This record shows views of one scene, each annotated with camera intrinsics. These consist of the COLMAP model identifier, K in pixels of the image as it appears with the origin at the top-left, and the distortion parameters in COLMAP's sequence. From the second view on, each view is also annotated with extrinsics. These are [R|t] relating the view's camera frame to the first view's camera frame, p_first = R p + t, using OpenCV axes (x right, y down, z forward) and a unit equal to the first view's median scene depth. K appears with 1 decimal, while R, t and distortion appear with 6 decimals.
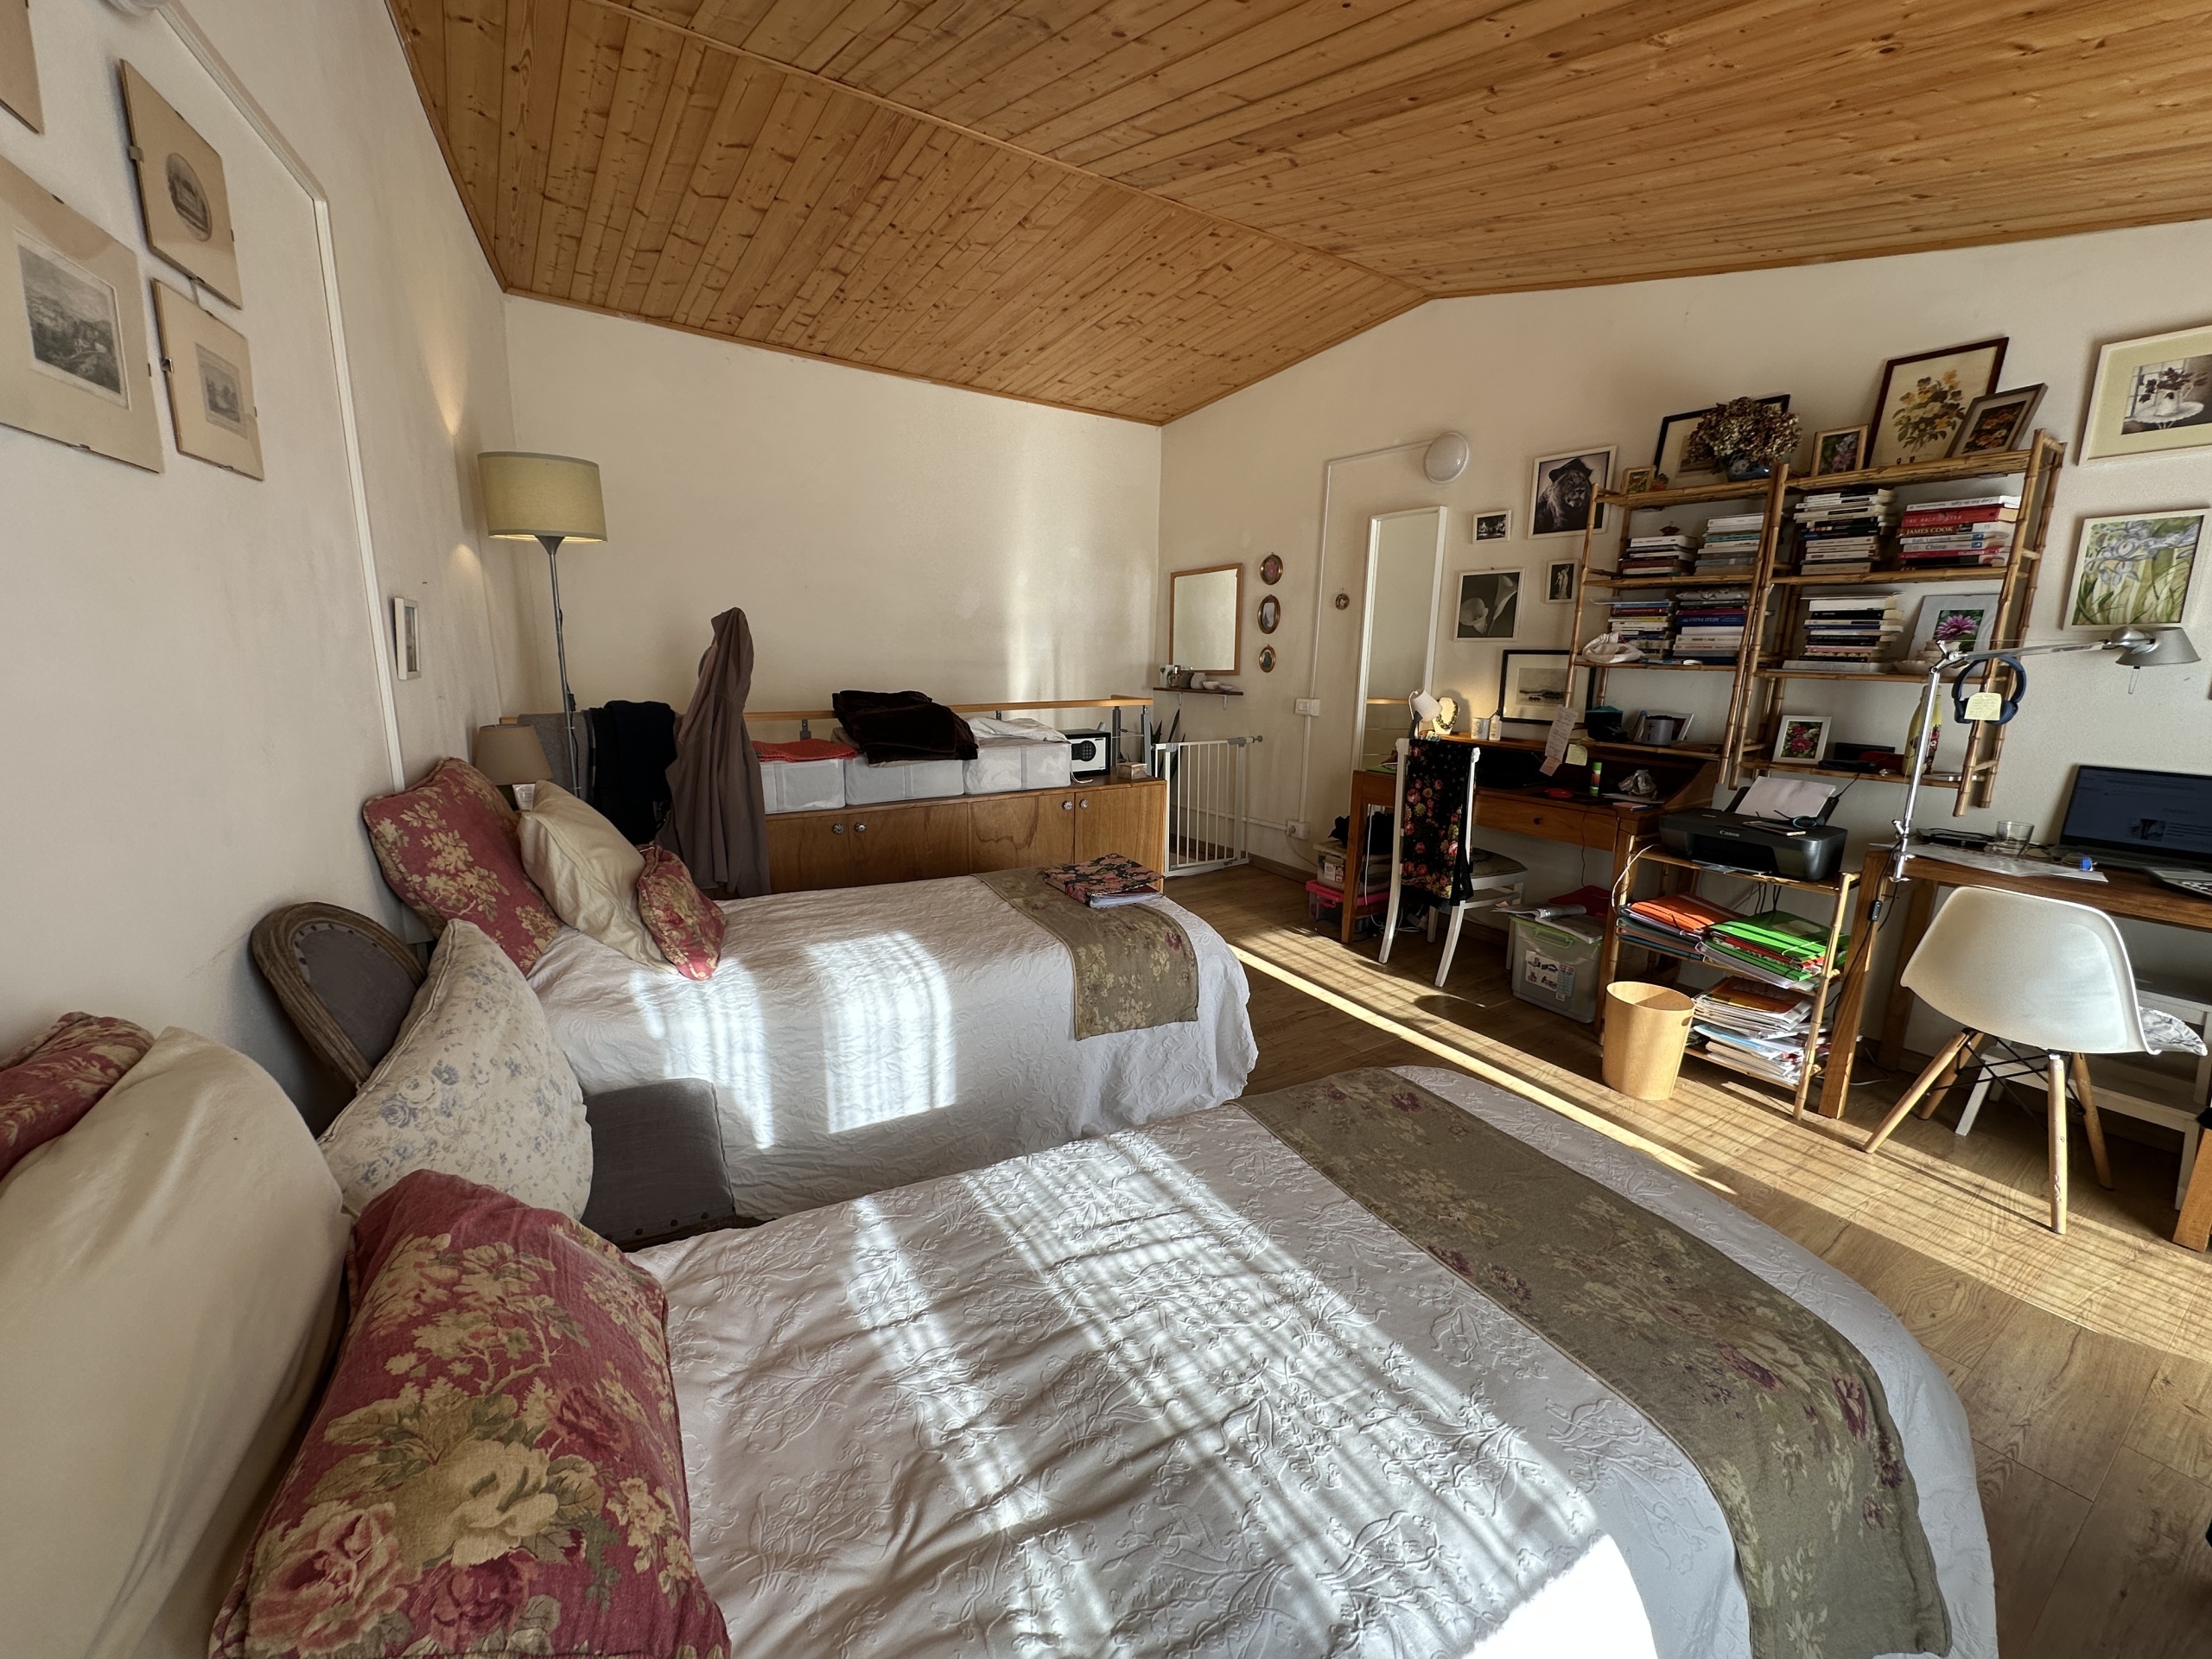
lens RADIAL K [[884.4, 0, 1102.4], [0, 884.4, 828.1], [0, 0, 1]] dist [-0.001711, 0.000100]
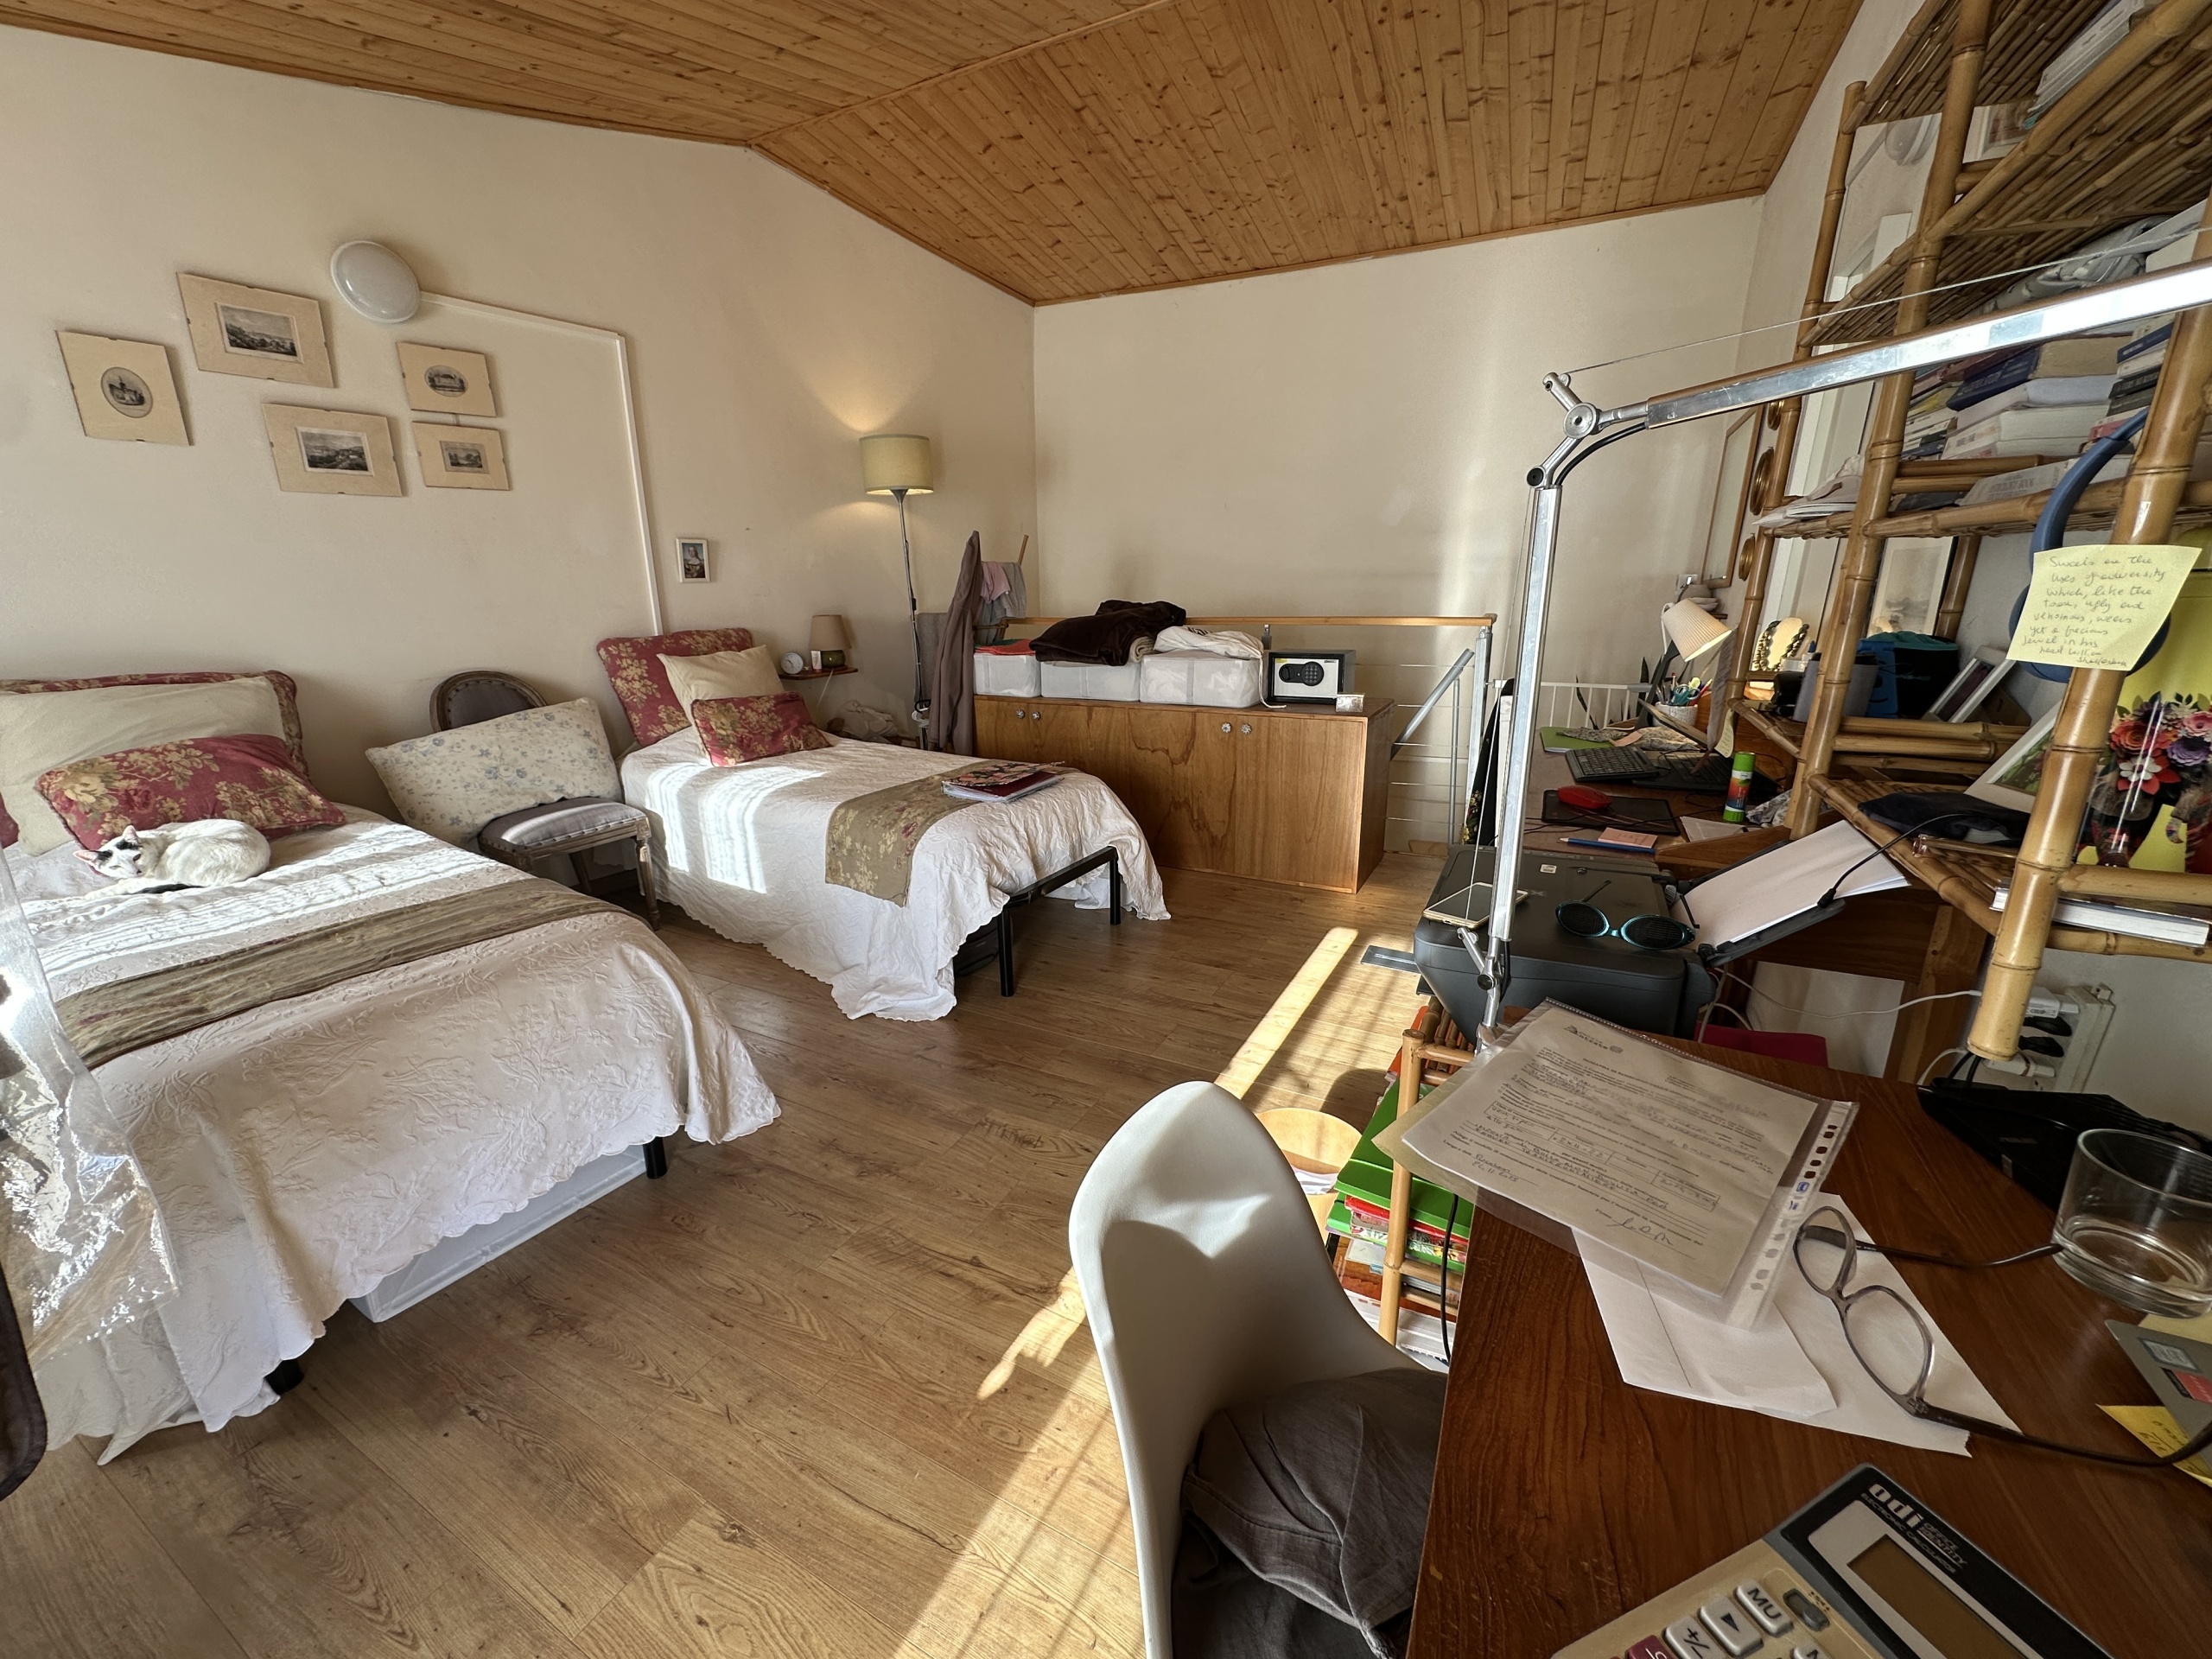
lens RADIAL K [[884.4, 0, 1108.9], [0, 884.4, 824.9], [0, 0, 1]] dist [-0.001711, 0.000100]
pose [[0.487339, 0.212219, -0.847033, 0.716716], [-0.155955, 0.975575, 0.154696, -0.050718], [0.859173, 0.056710, 0.508532, 0.444865]]
